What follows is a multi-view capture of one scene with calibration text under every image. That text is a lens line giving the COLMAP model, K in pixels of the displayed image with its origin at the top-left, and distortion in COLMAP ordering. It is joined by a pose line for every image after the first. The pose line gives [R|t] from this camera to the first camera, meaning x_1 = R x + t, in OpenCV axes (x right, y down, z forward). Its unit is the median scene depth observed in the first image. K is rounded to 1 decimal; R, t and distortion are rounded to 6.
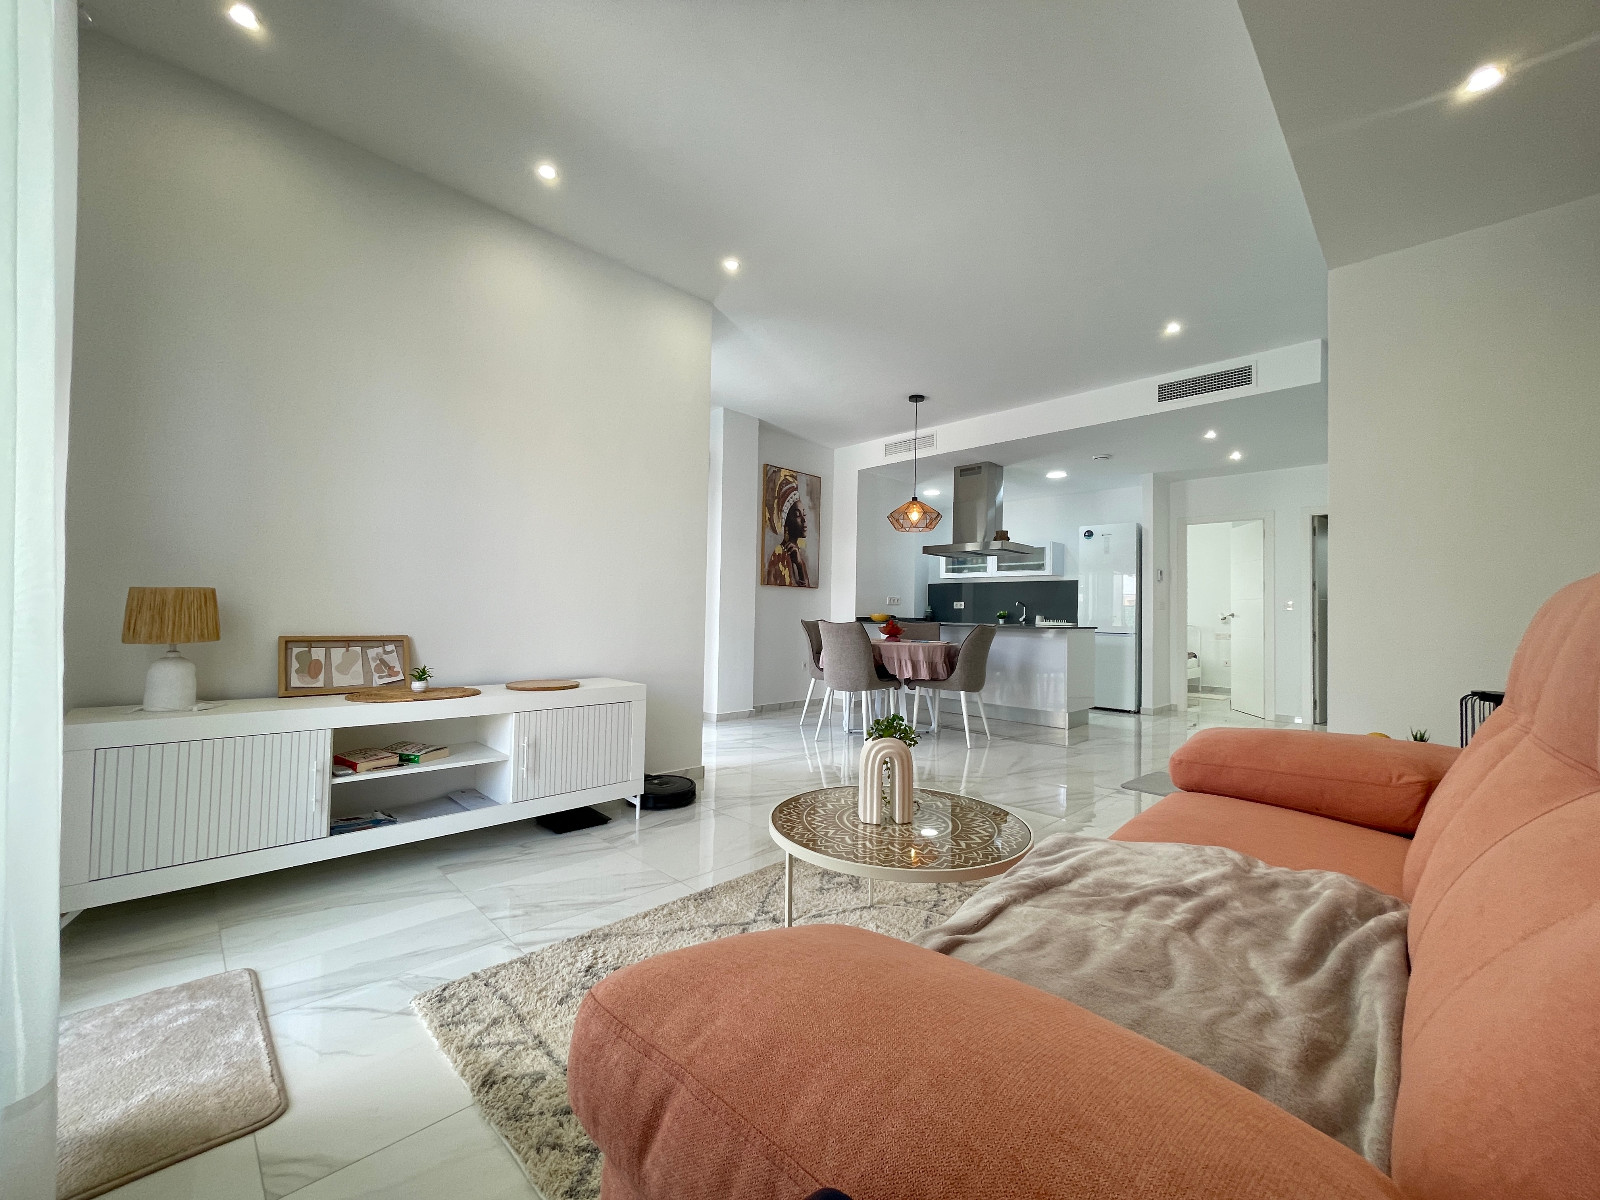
lens RADIAL K [[640.4, 0, 800.9], [0, 640.4, 603.2], [0, 0, 1]] dist [-0.002248, -0.000024]
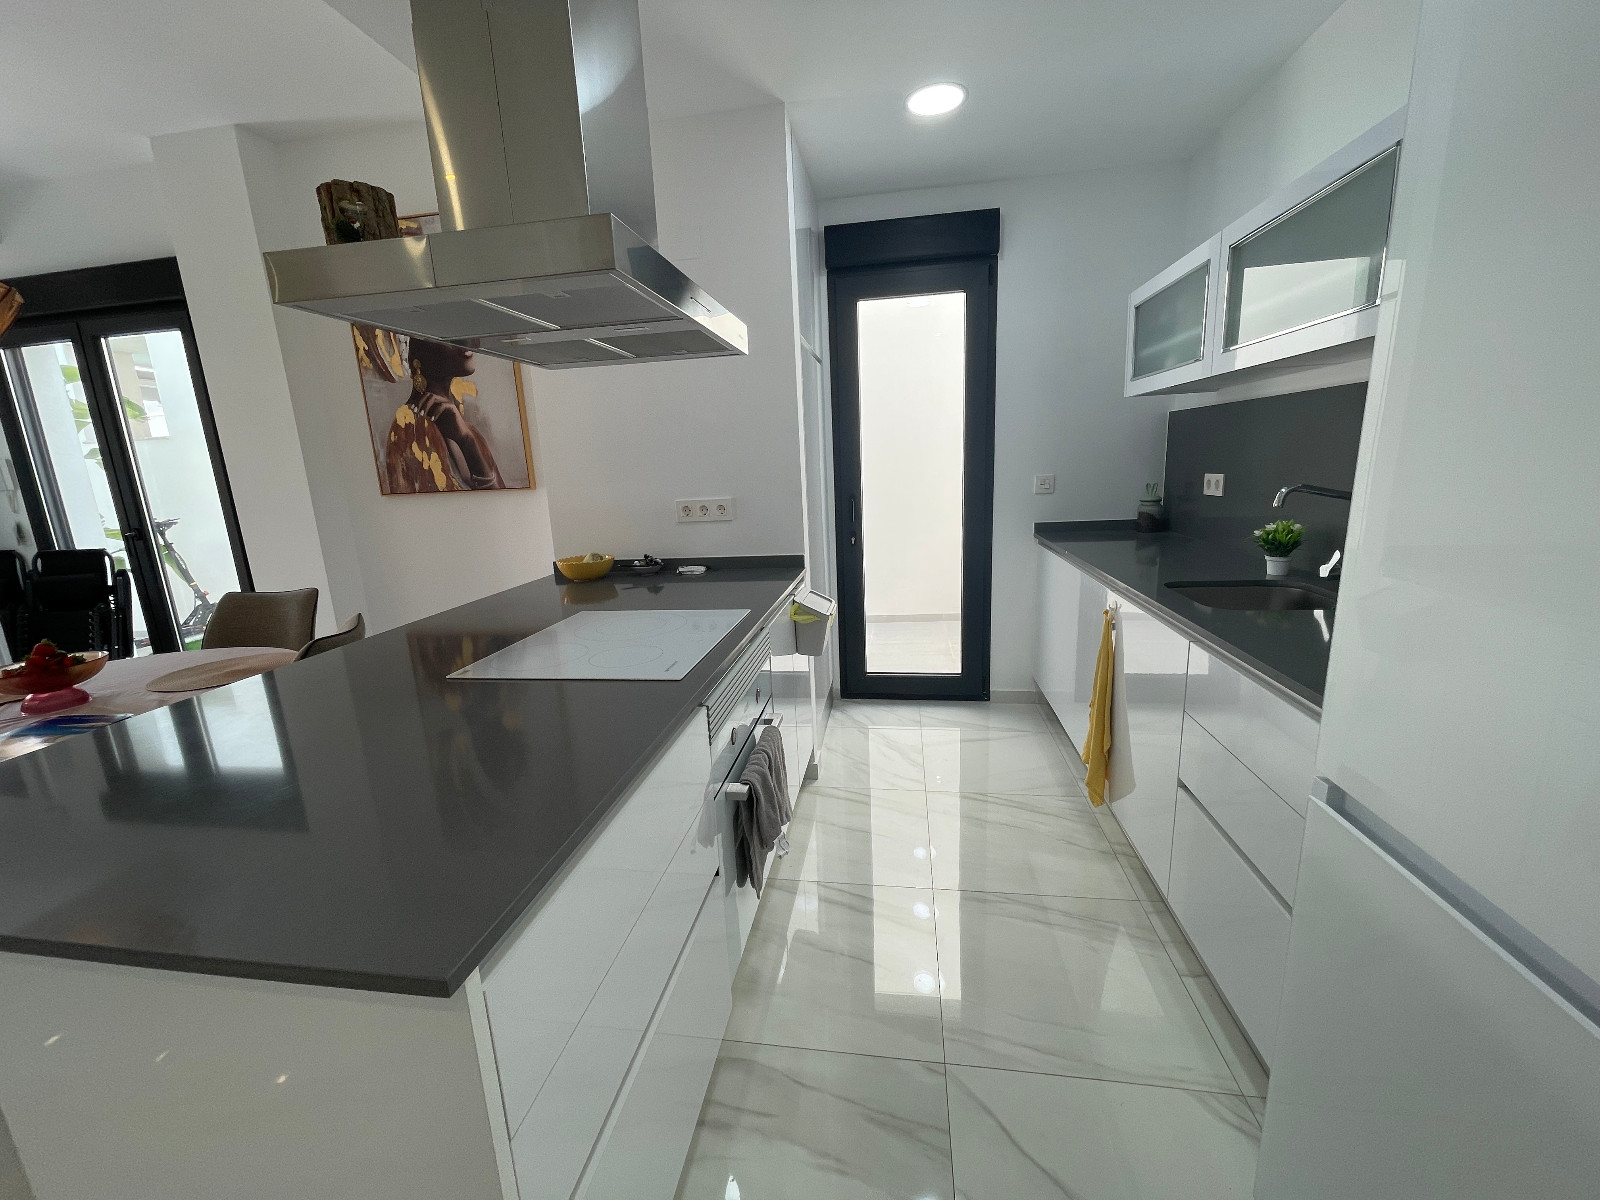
lens RADIAL K [[640.4, 0, 798.1], [0, 640.4, 598.6], [0, 0, 1]] dist [-0.002248, -0.000024]
pose [[0.588082, 0.121749, -0.799585, 0.517052], [0.075660, 0.975989, 0.204256, -0.026722], [0.805255, -0.180615, 0.564750, 0.934211]]
